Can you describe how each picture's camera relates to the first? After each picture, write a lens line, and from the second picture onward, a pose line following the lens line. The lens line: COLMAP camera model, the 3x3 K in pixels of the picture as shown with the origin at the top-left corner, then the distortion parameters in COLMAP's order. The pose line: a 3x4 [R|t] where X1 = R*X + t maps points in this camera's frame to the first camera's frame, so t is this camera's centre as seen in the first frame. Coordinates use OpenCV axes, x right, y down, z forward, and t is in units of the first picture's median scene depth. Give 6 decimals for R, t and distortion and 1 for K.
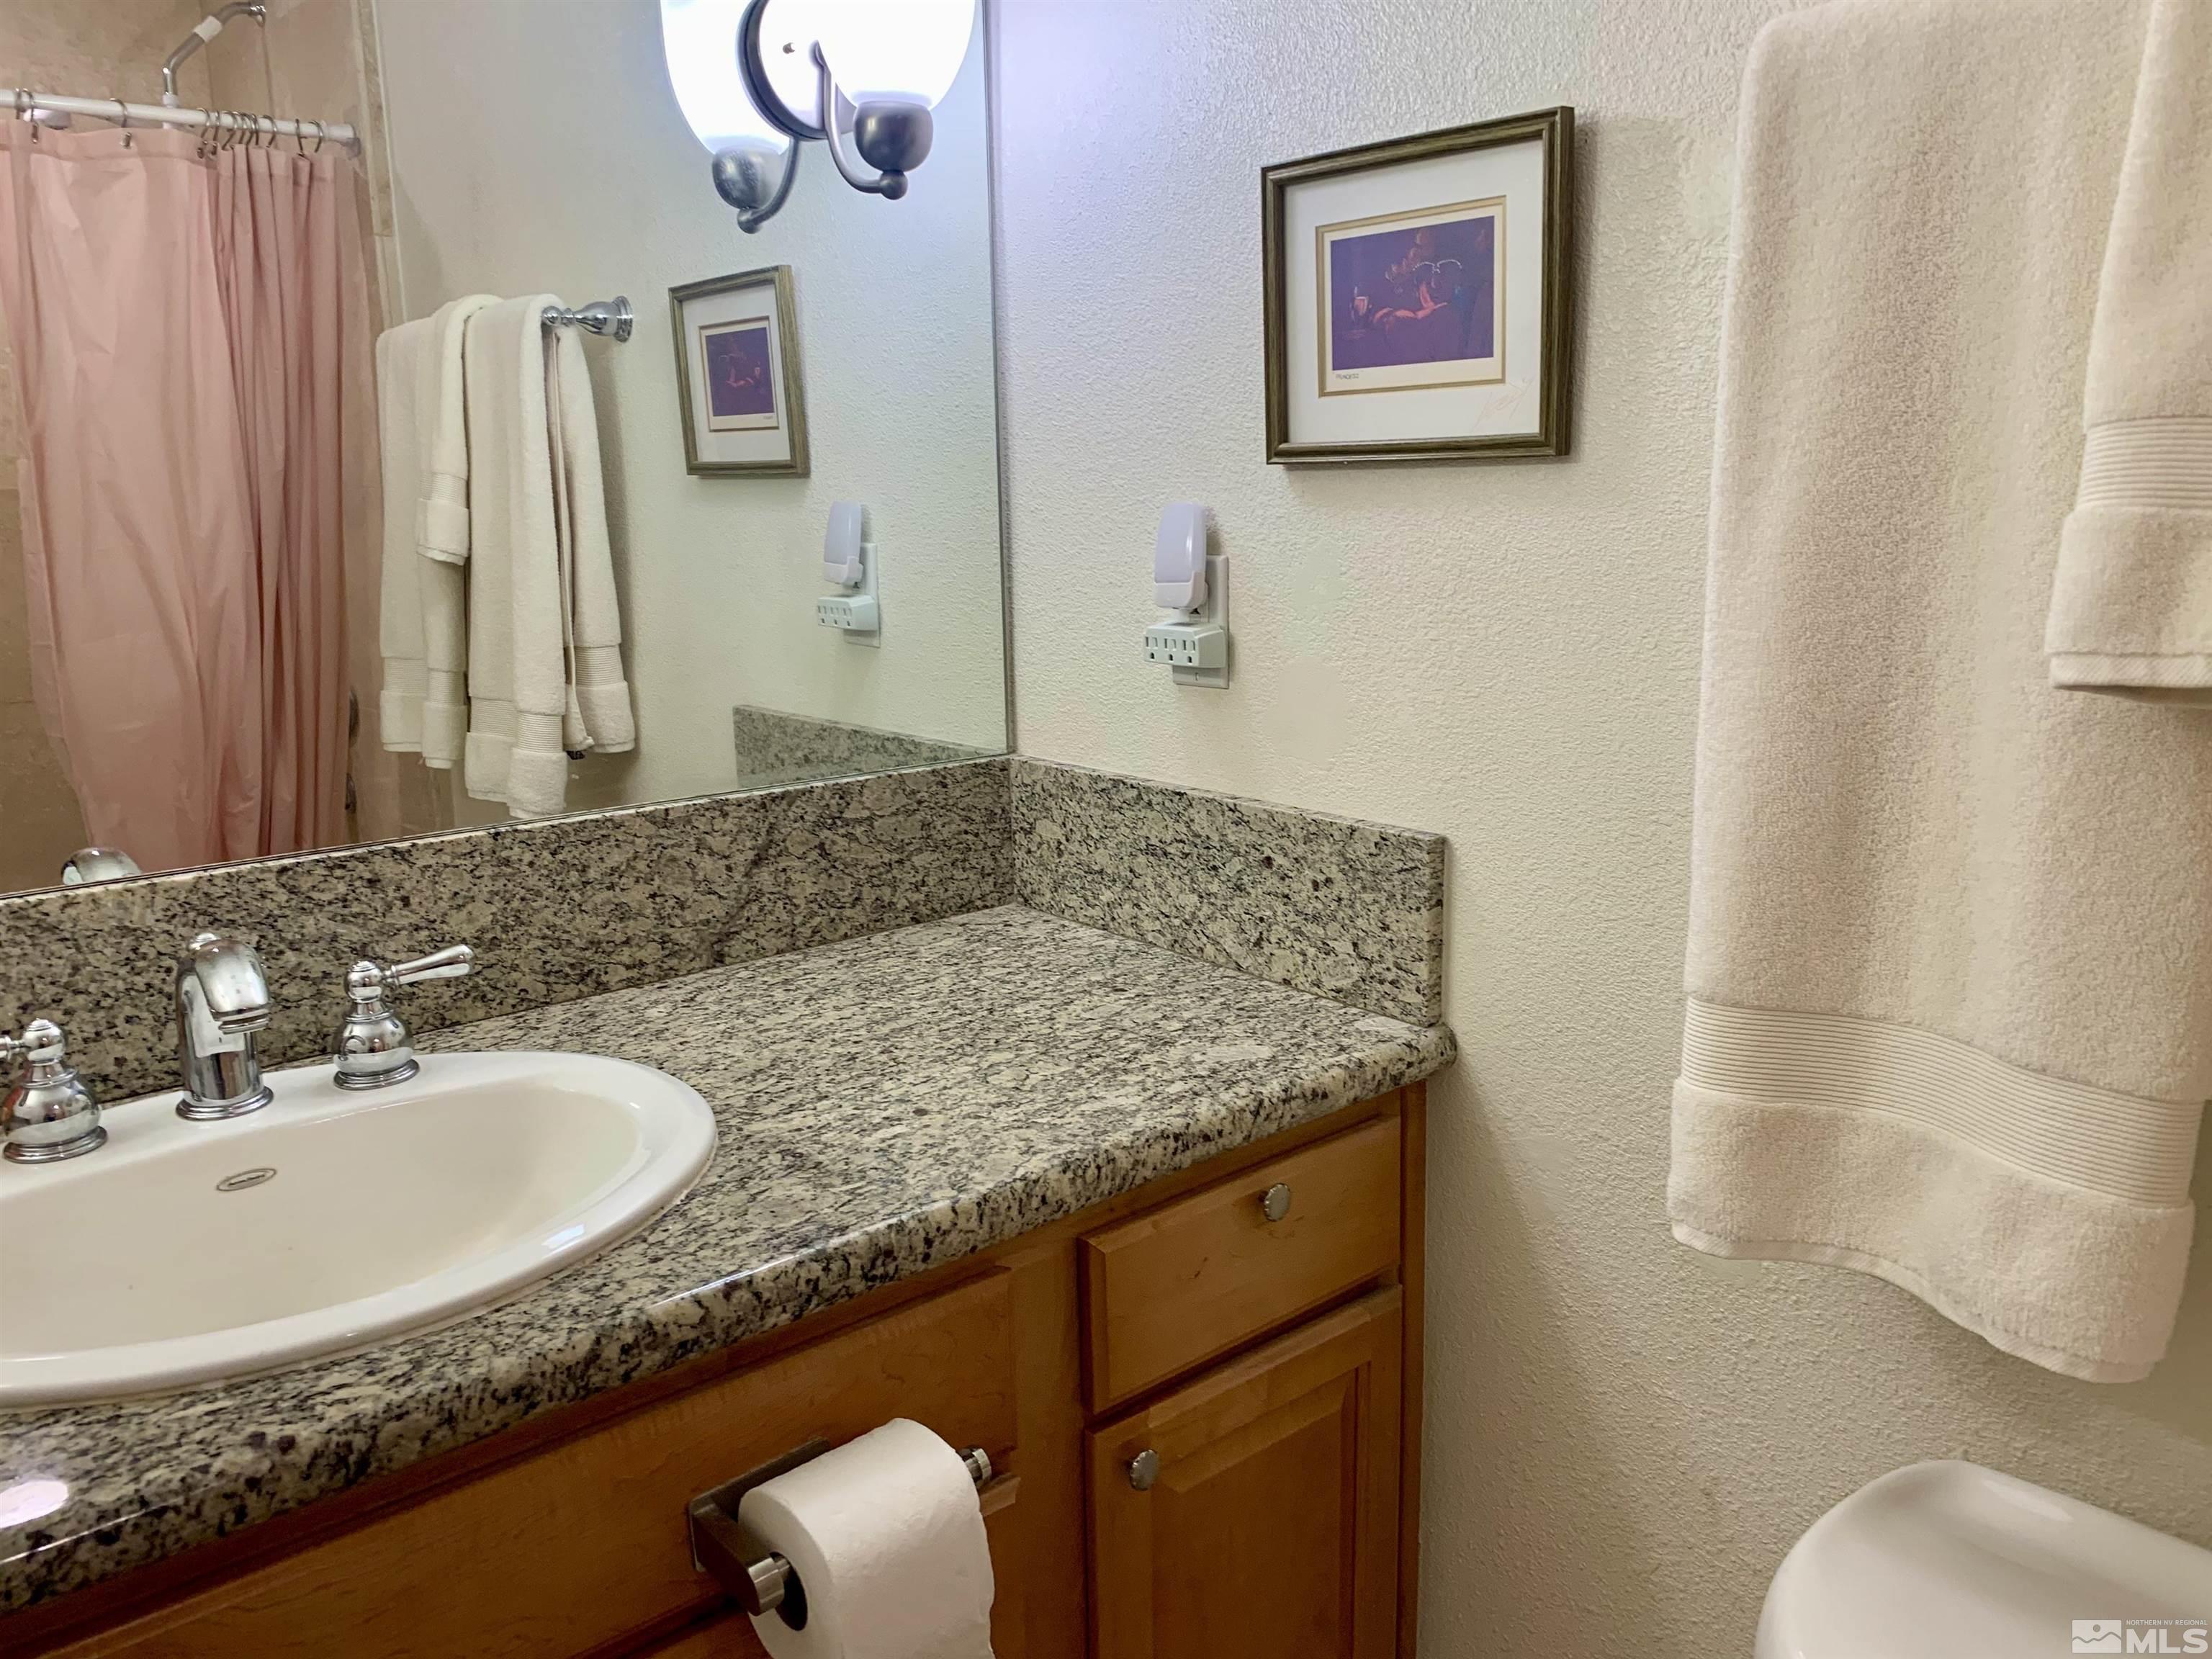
lens RADIAL K [[1699.5, 0, 1142.5], [0, 1699.5, 825.8], [0, 0, 1]] dist [-0.014843, -0.010414]
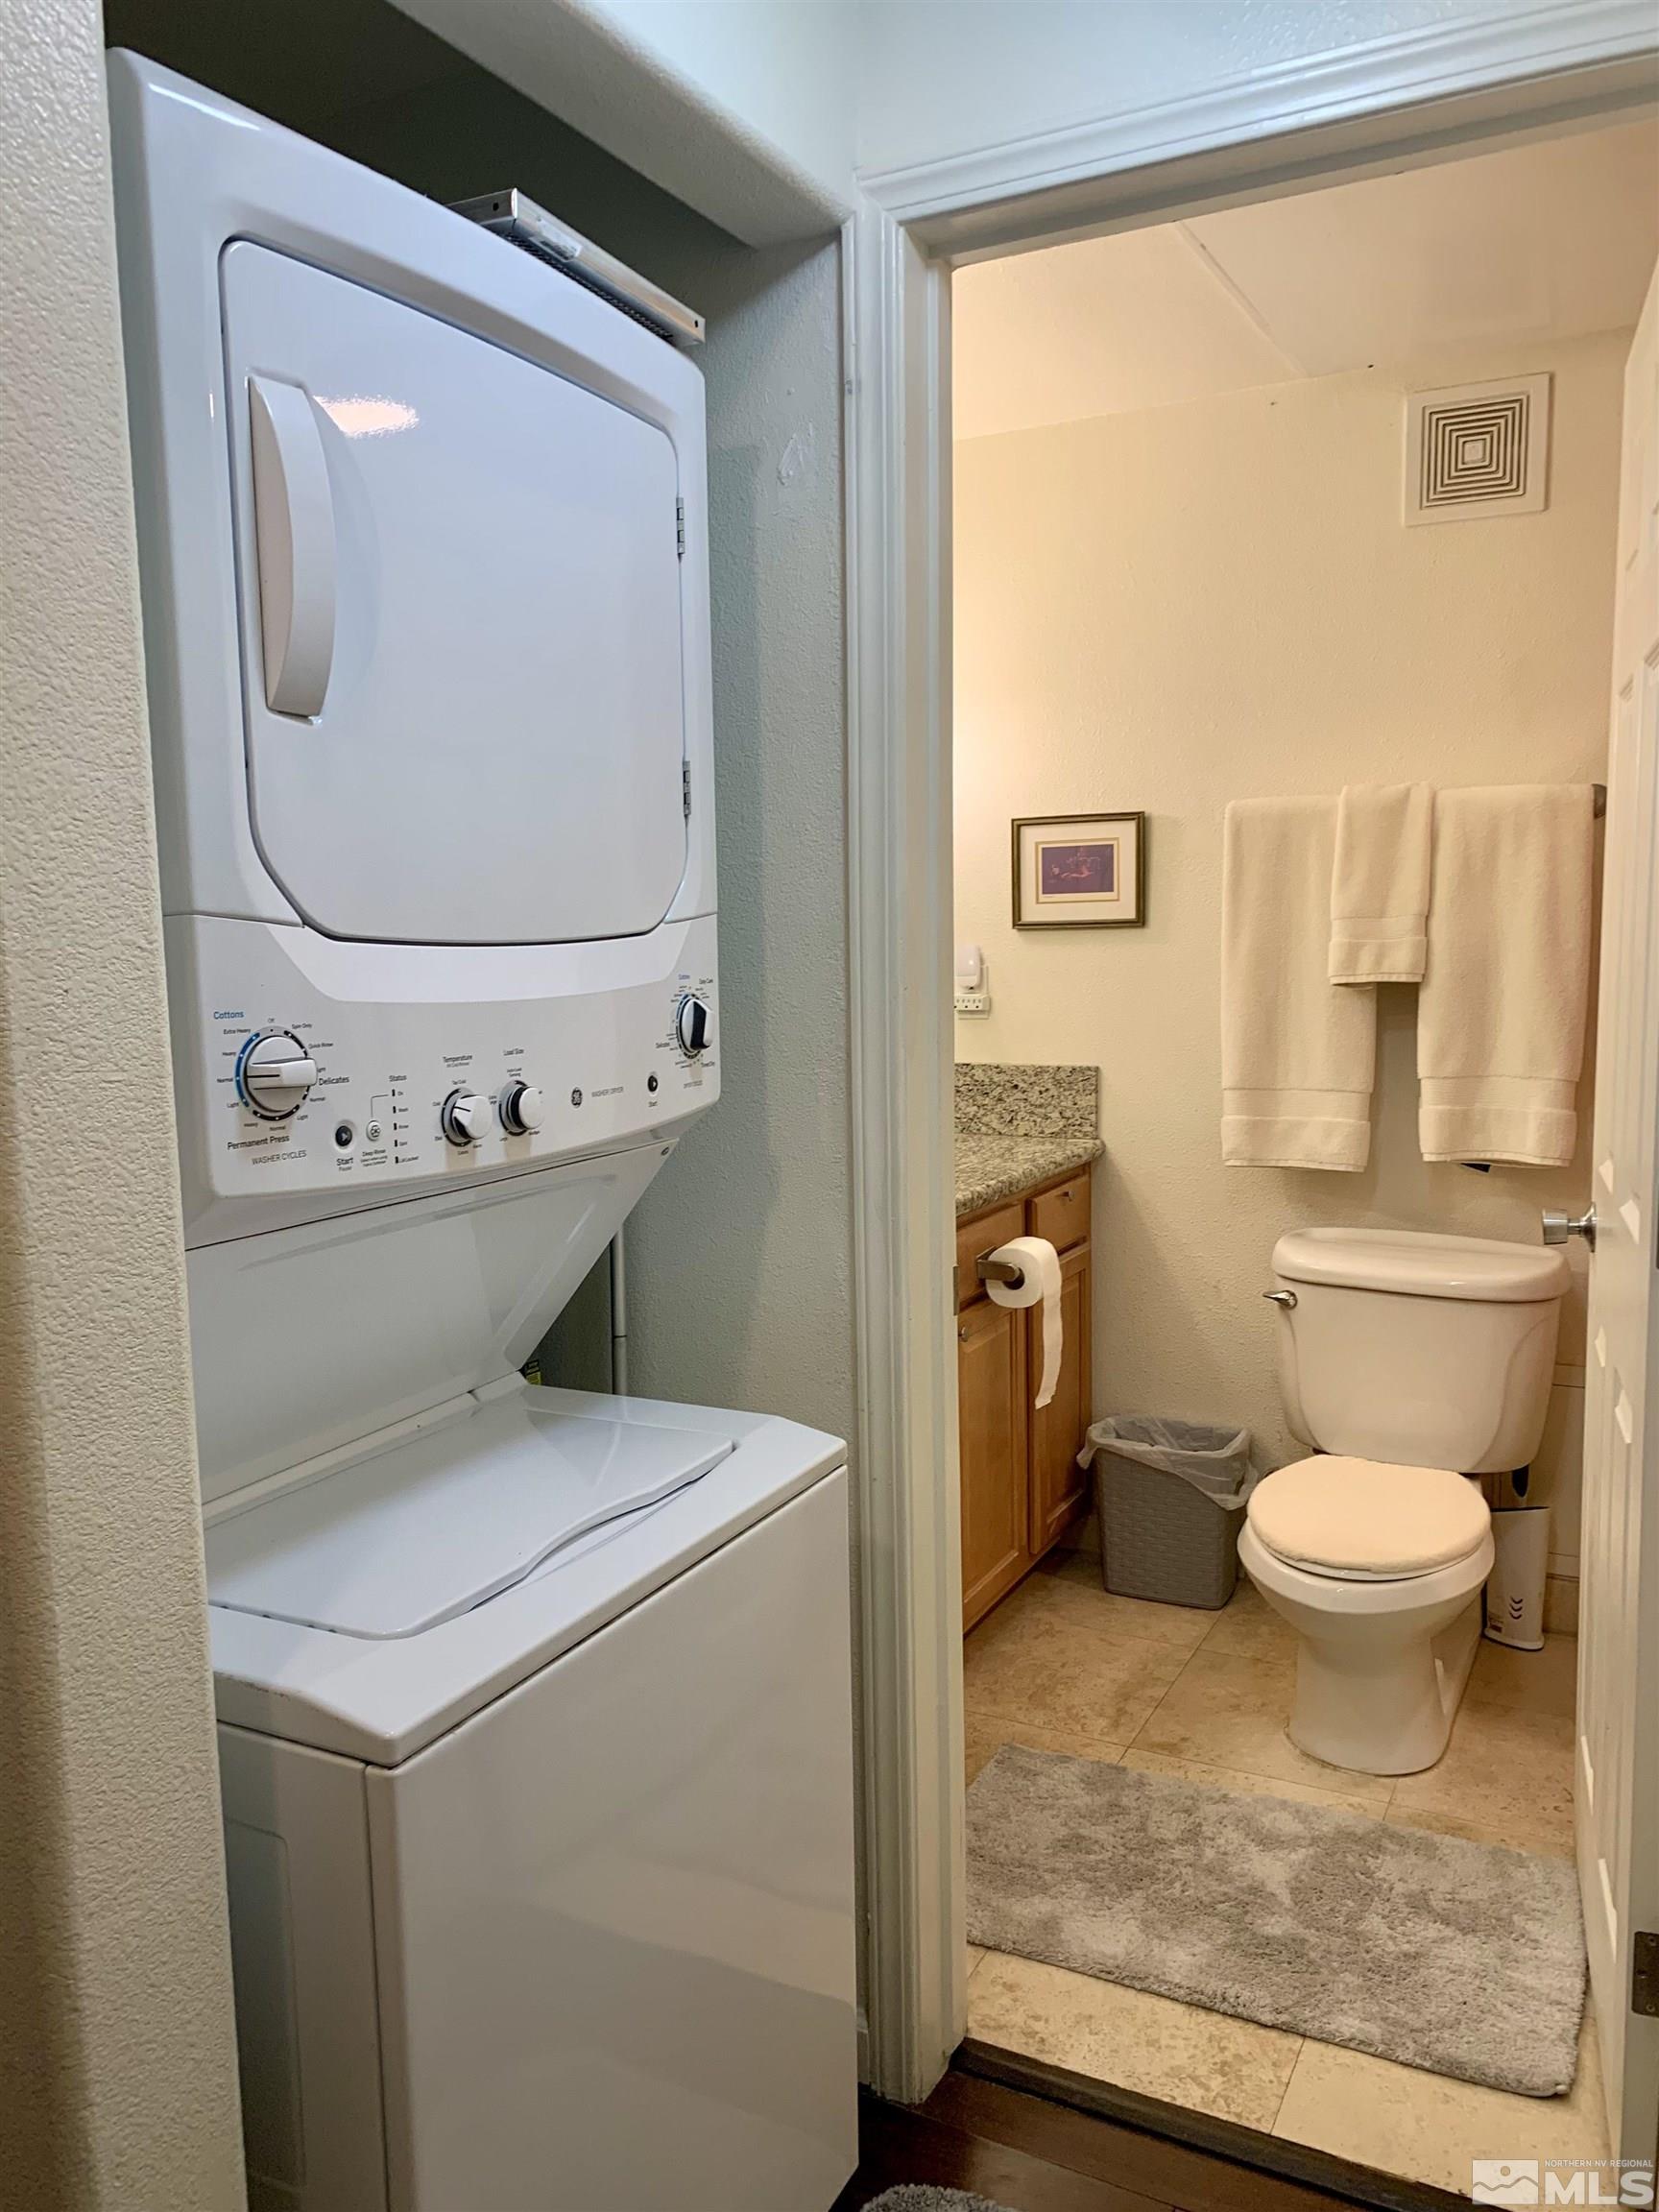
lens RADIAL K [[1736.9, 0, 829.5], [0, 1736.9, 1106.0], [0, 0, 1]] dist [0.086521, -0.097863]
pose [[0.934508, -0.044236, 0.353183, -1.182823], [0.079064, 0.993256, -0.084797, 0.266534], [-0.347050, 0.107168, 0.931703, -1.393908]]
